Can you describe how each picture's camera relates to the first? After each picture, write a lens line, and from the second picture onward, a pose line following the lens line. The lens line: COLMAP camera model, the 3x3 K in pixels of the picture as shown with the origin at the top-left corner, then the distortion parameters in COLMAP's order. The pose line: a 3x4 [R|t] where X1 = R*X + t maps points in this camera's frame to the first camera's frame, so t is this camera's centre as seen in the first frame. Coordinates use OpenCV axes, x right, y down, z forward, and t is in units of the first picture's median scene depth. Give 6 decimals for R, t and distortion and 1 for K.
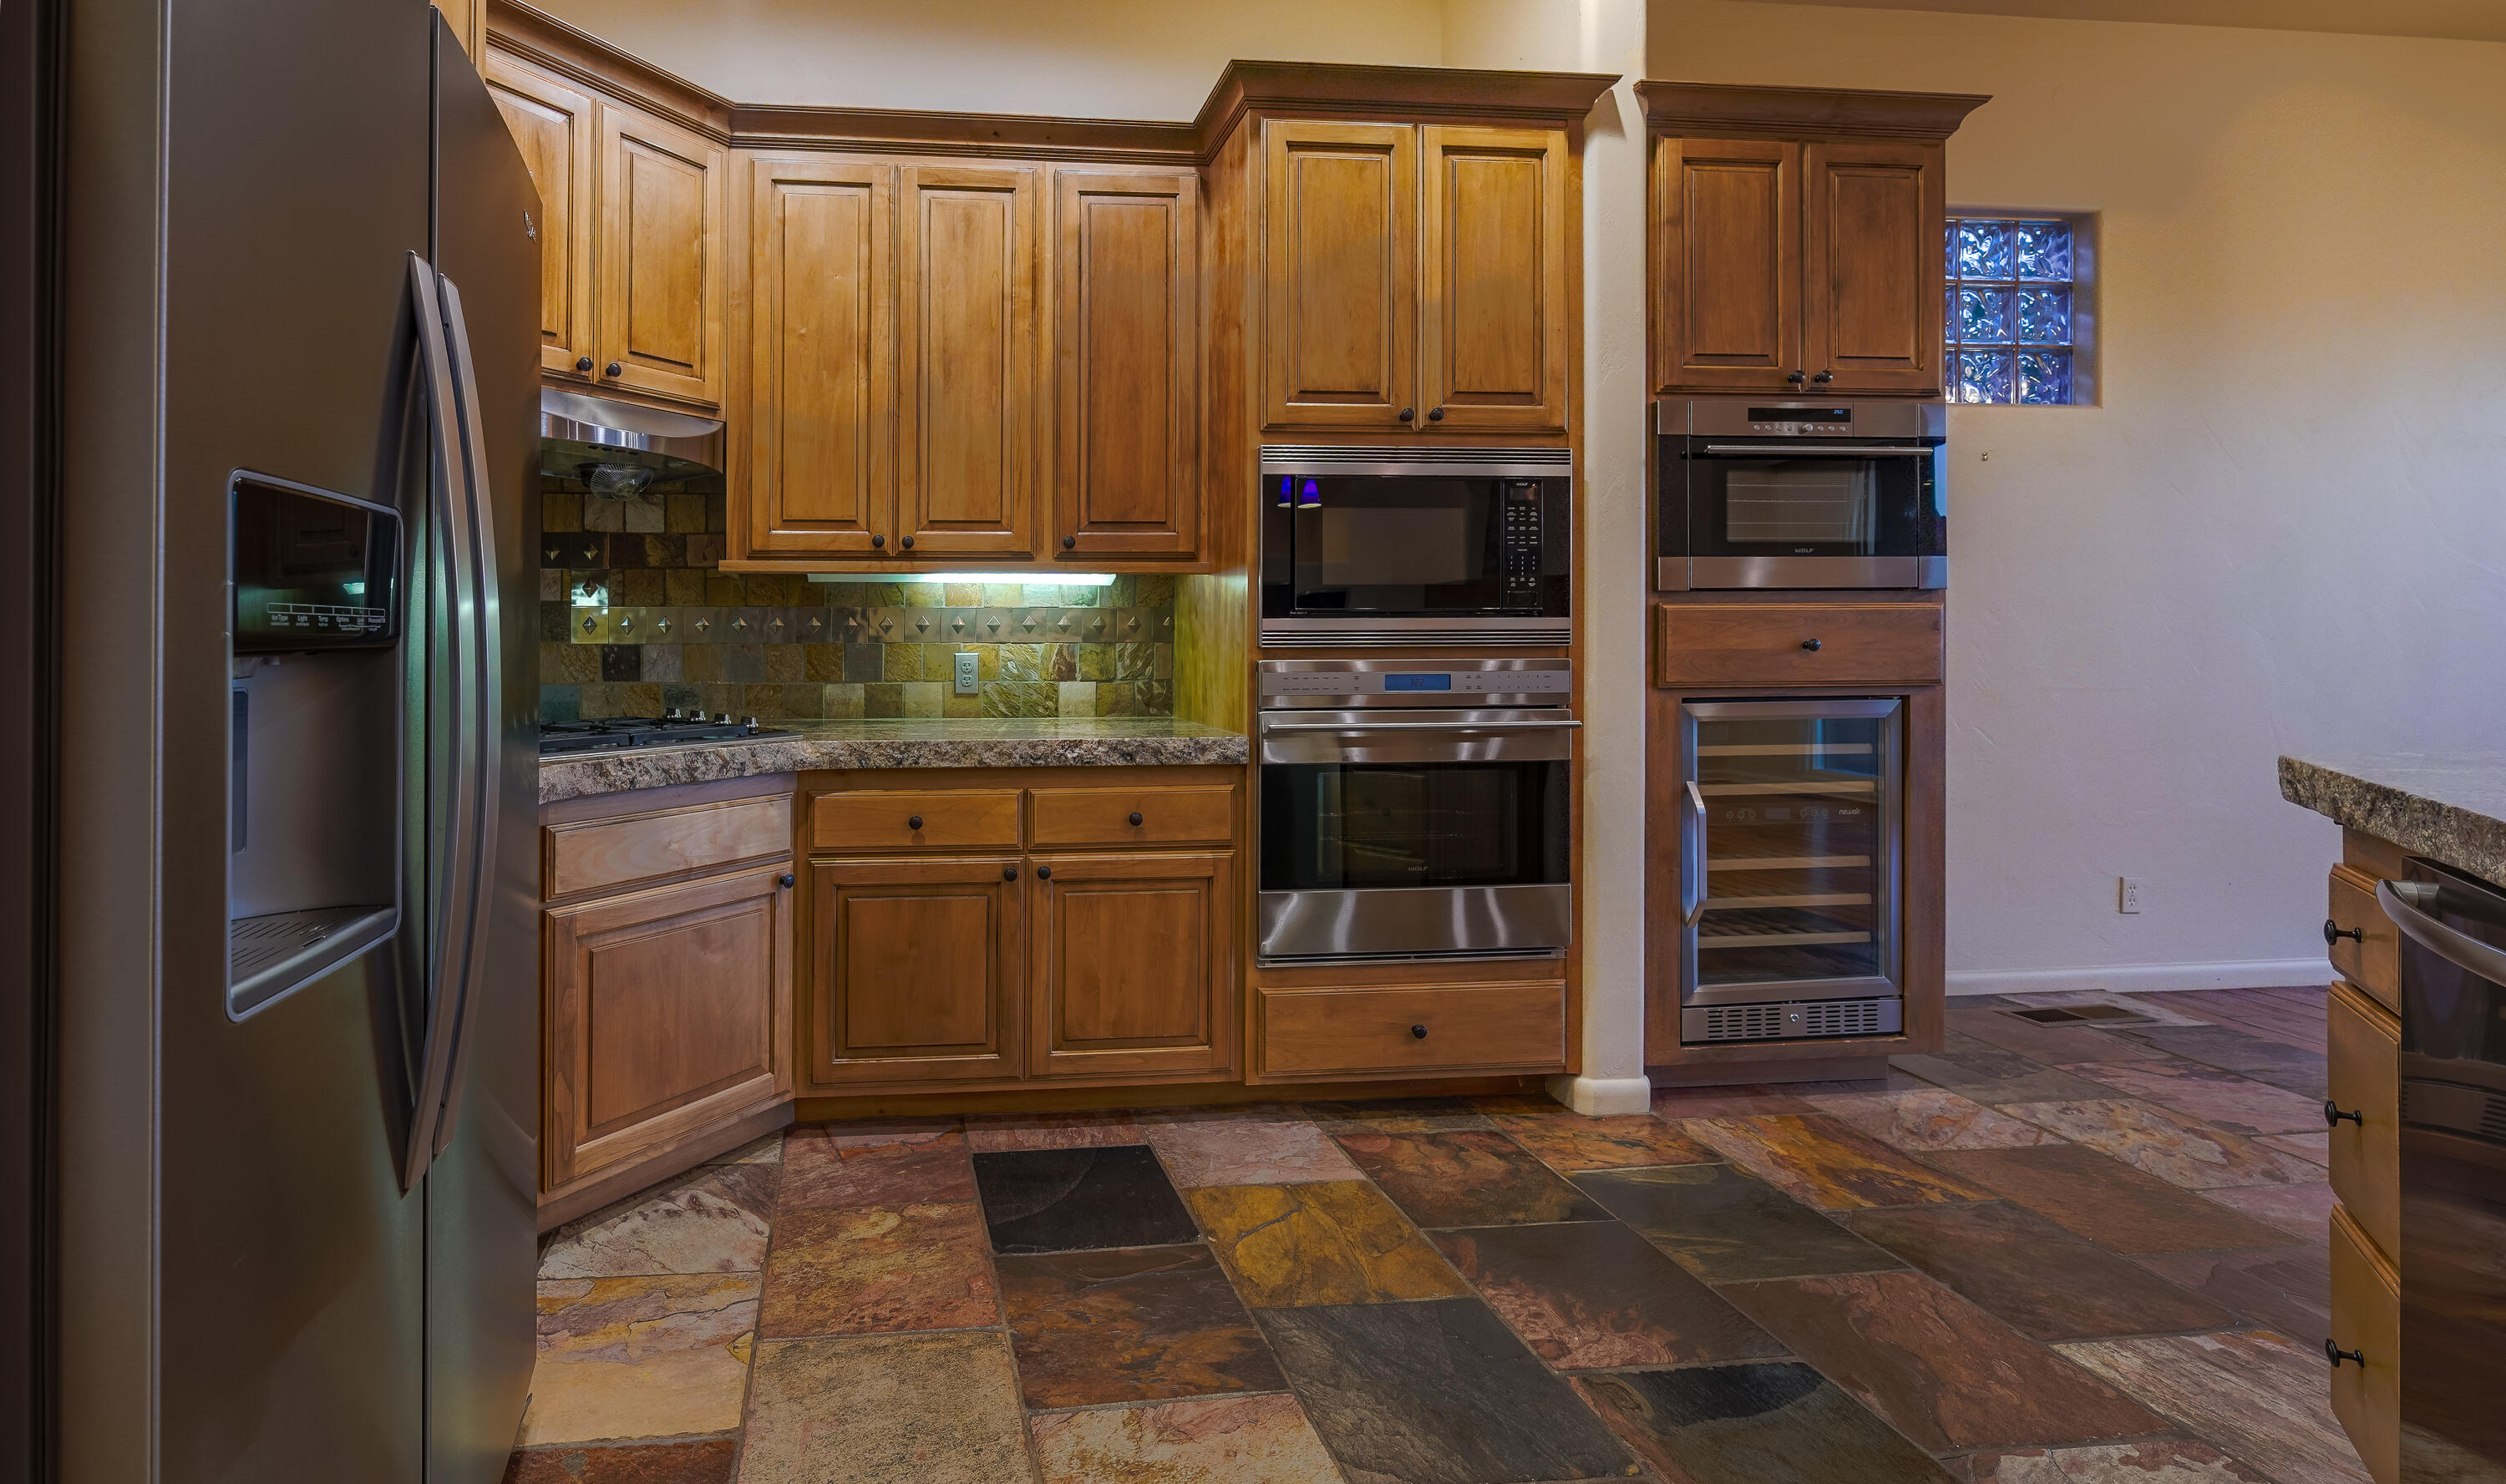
lens RADIAL K [[1128.8, 0, 1000.3], [0, 1128.8, 634.8], [0, 0, 1]] dist [-0.002419, 0.000034]
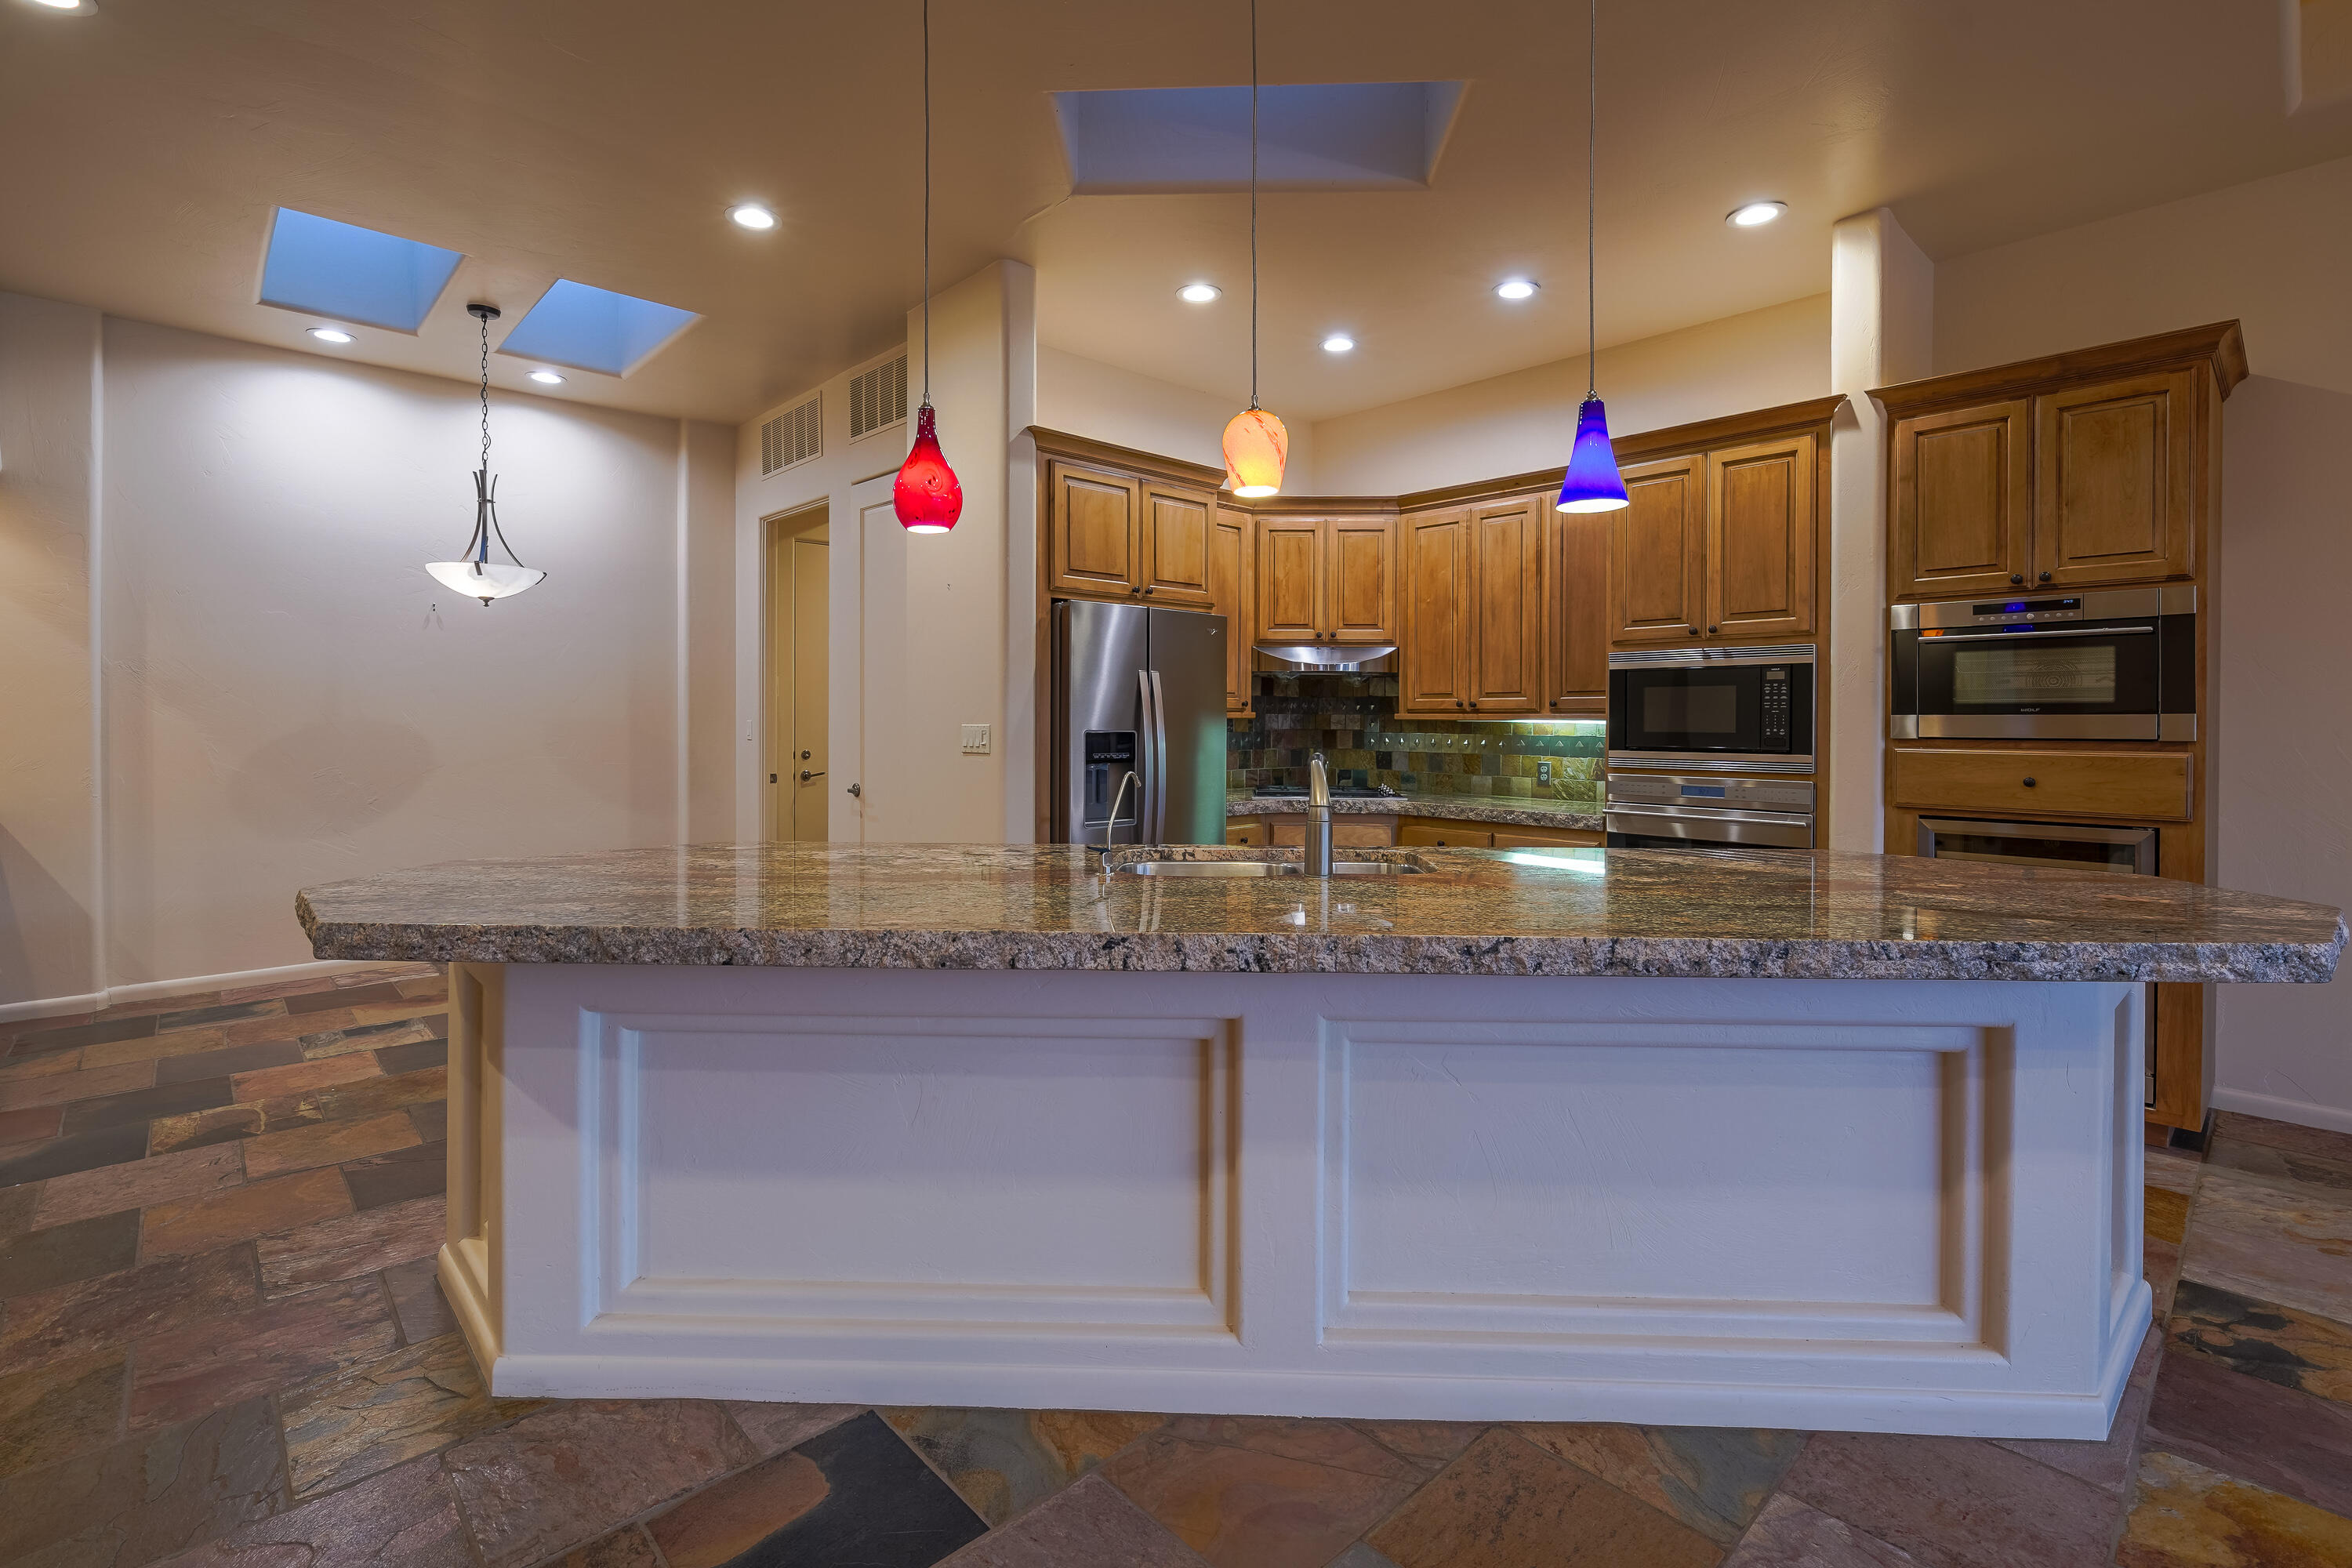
lens RADIAL K [[1077.9, 0, 1141.4], [0, 1077.9, 734.2], [0, 0, 1]] dist [0.003873, 0.000761]
pose [[0.592625, 0.017952, -0.805278, 1.140831], [-0.002749, 0.999791, 0.020265, -0.070716], [0.805474, -0.009796, 0.592551, -0.593407]]
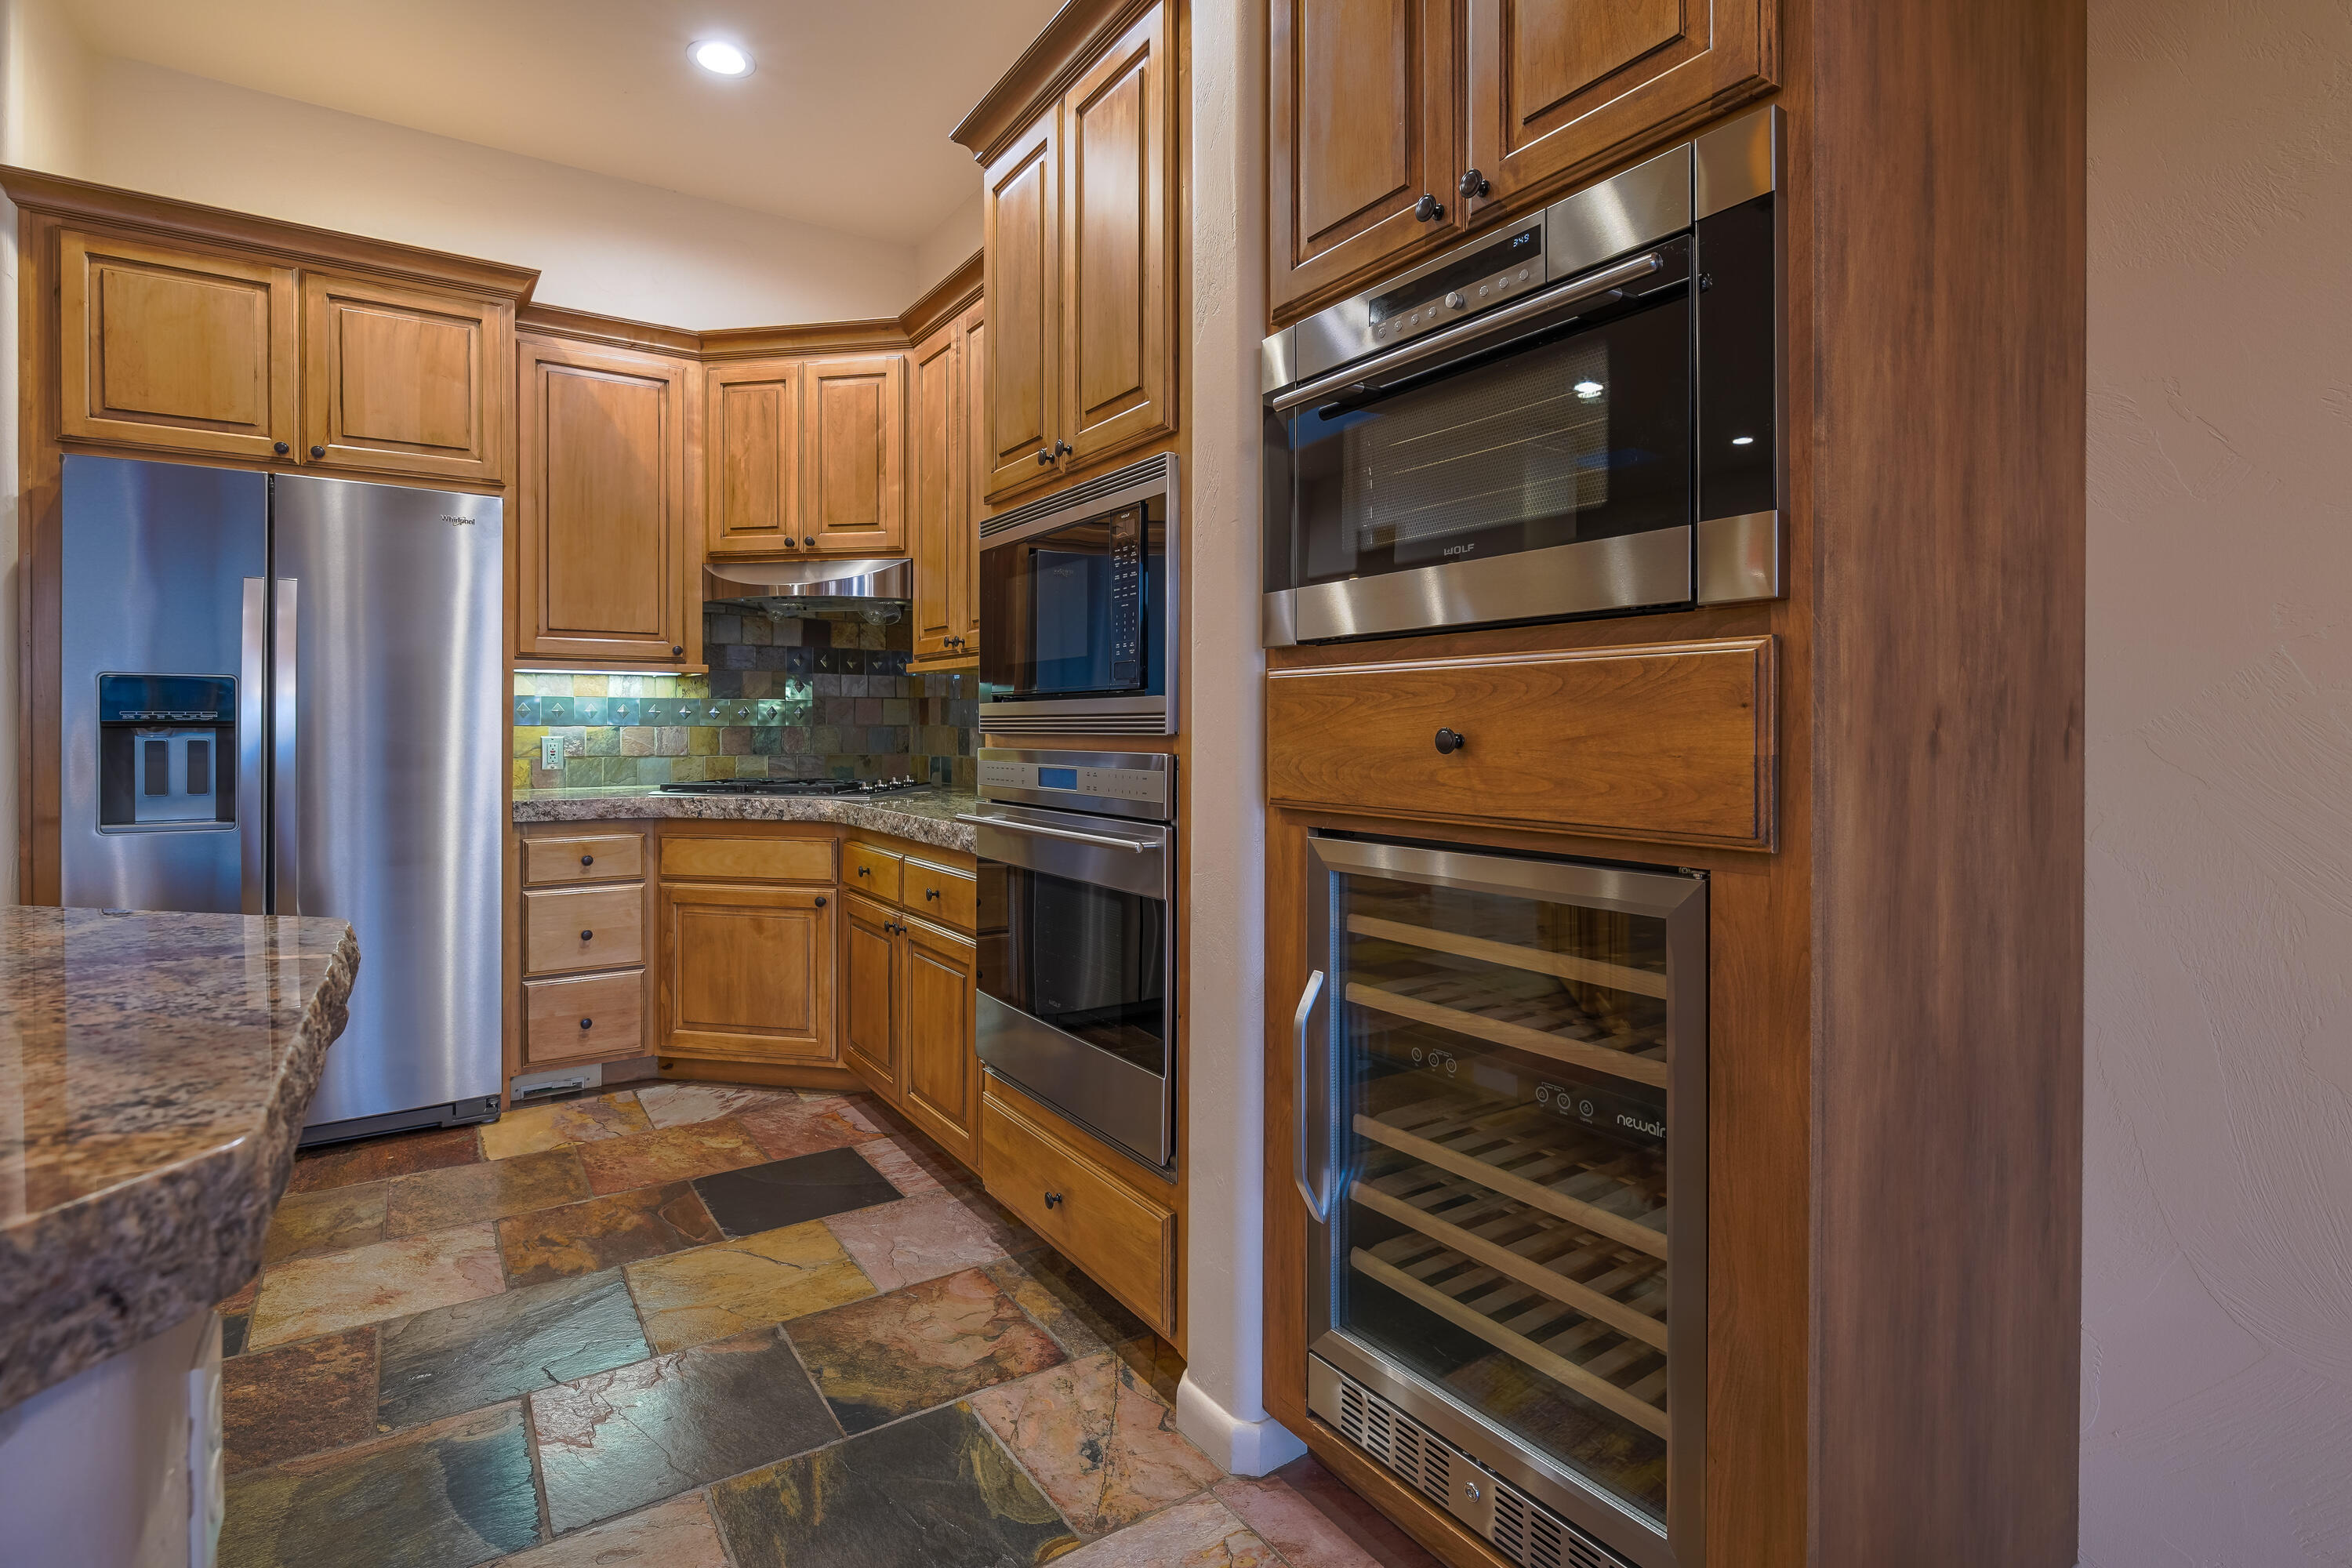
lens RADIAL K [[1153.5, 0, 1128.1], [0, 1153.5, 726.6], [0, 0, 1]] dist [0.000827, -0.001281]
pose [[0.444516, 0.004306, -0.895761, 1.129247], [0.000236, 0.999988, 0.004924, 0.000344], [0.895771, -0.002400, 0.444509, 0.661369]]
